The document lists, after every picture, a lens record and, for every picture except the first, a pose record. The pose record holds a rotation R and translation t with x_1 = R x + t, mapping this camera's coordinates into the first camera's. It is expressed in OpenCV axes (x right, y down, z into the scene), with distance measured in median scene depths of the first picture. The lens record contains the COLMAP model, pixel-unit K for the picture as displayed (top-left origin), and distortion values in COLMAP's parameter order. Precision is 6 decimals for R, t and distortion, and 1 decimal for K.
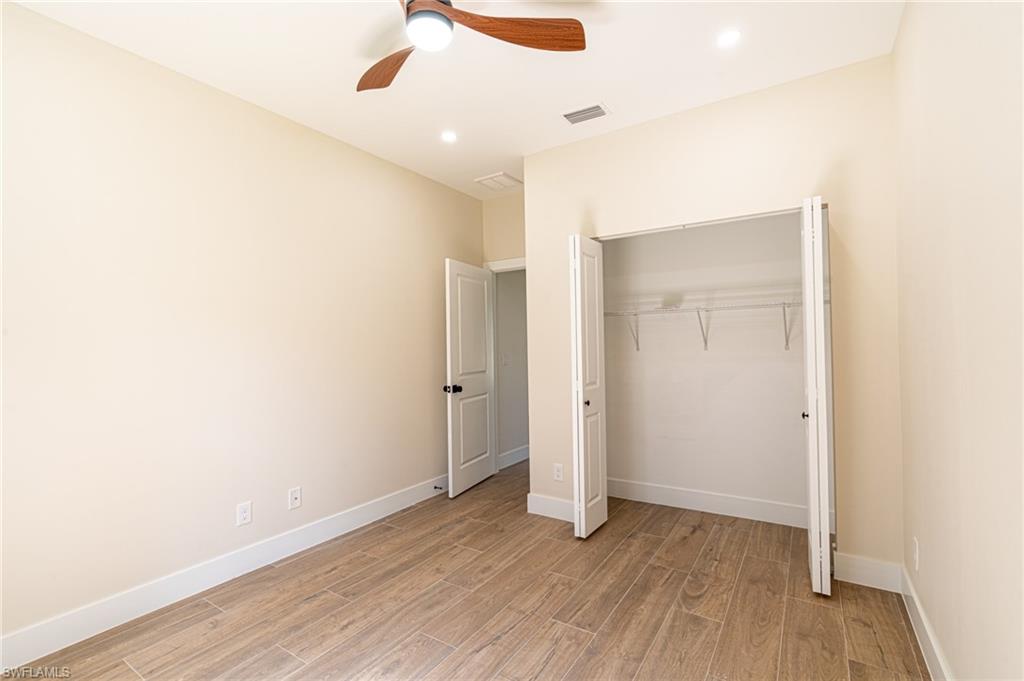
lens RADIAL K [[458.6, 0, 510.6], [0, 458.6, 339.6], [0, 0, 1]] dist [-0.002263, 0.001173]
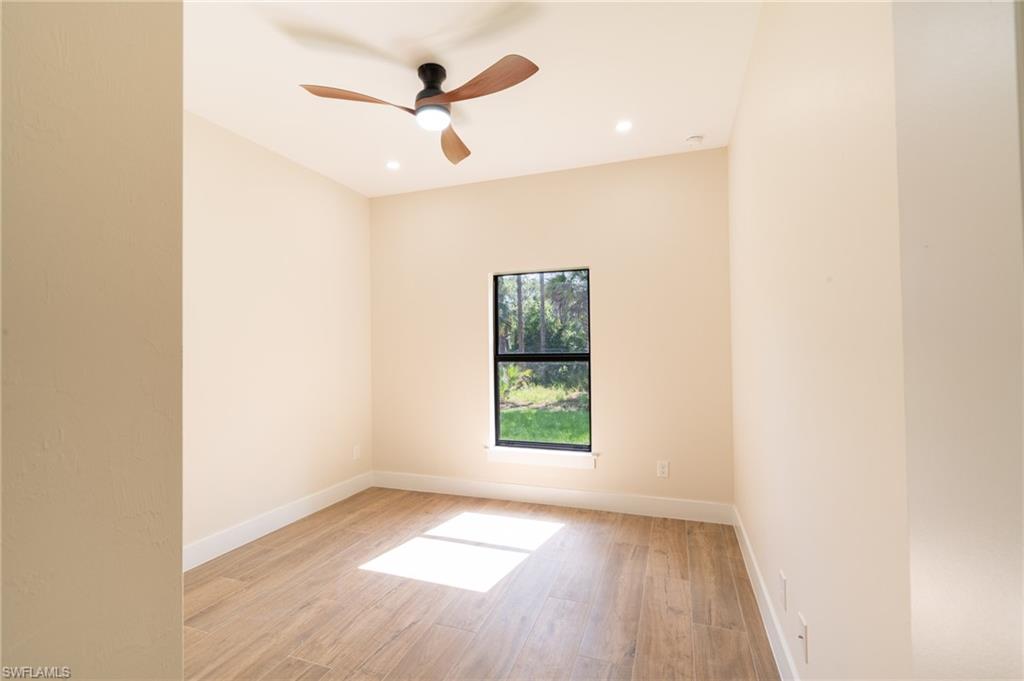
lens RADIAL K [[458.6, 0, 510.6], [0, 458.6, 339.6], [0, 0, 1]] dist [-0.002263, 0.001173]
pose [[-0.972532, 0.026814, -0.231218, -0.055794], [0.033143, 0.999174, -0.023532, 0.018742], [0.230396, -0.030549, -0.972617, 1.882185]]
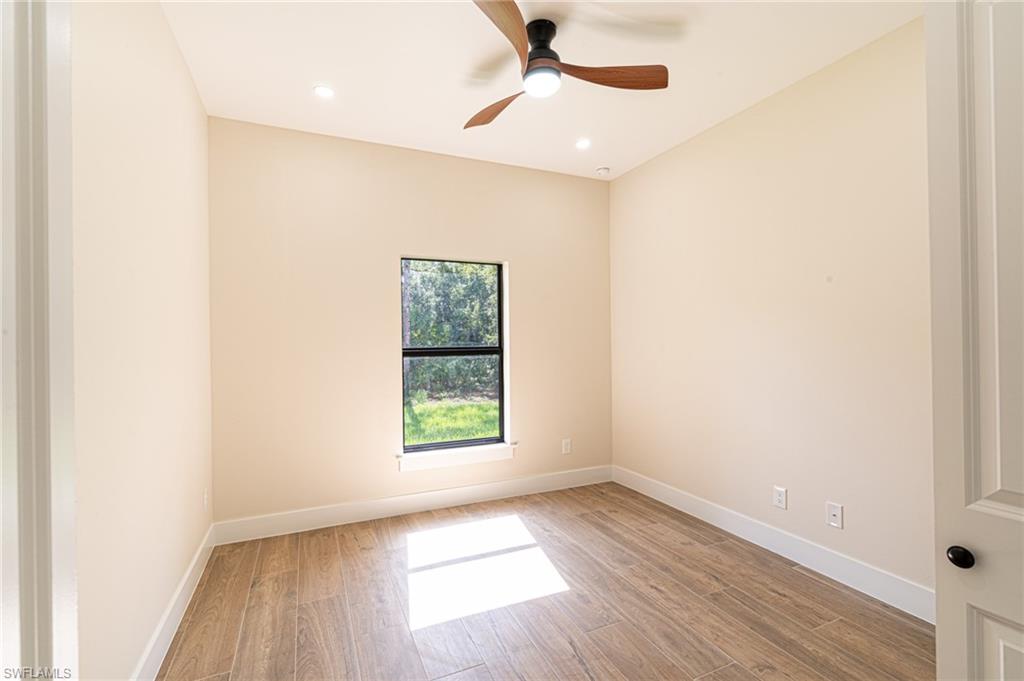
lens RADIAL K [[458.6, 0, 510.6], [0, 458.6, 339.6], [0, 0, 1]] dist [-0.002263, 0.001173]
pose [[-0.535778, 0.019861, -0.844125, 0.726323], [0.027983, 0.999592, 0.005758, 0.003438], [0.843895, -0.020536, -0.536115, 1.254057]]
